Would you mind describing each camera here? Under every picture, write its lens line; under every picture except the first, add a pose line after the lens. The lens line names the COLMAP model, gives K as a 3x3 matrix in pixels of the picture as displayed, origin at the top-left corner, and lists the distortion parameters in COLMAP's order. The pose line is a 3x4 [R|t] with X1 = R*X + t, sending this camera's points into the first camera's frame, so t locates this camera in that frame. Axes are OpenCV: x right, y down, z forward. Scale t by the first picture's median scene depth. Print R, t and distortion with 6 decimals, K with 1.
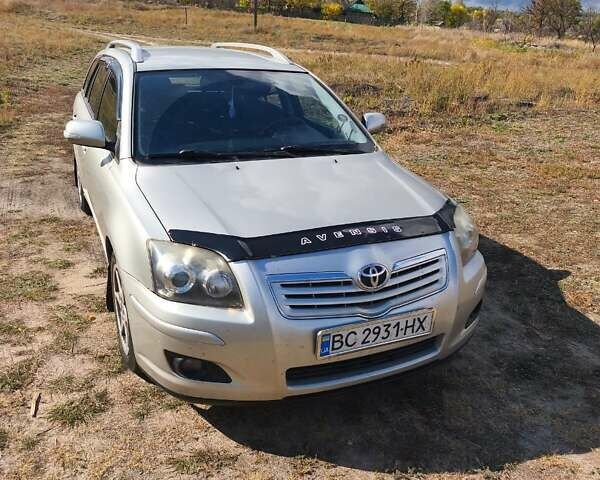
lens RADIAL K [[622.7, 0, 300.0], [0, 622.7, 240.0], [0, 0, 1]] dist [0.002527, 0.005724]
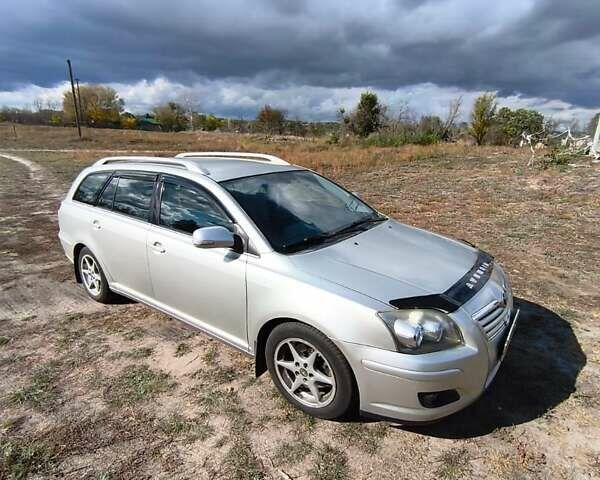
lens RADIAL K [[383.8, 0, 300.0], [0, 383.8, 240.0], [0, 0, 1]] dist [0.000384, 0.000108]
pose [[0.857953, -0.176583, 0.482427, -0.427343], [0.199305, 0.979928, 0.004239, -0.106960], [-0.473492, 0.092513, 0.875926, 0.216719]]
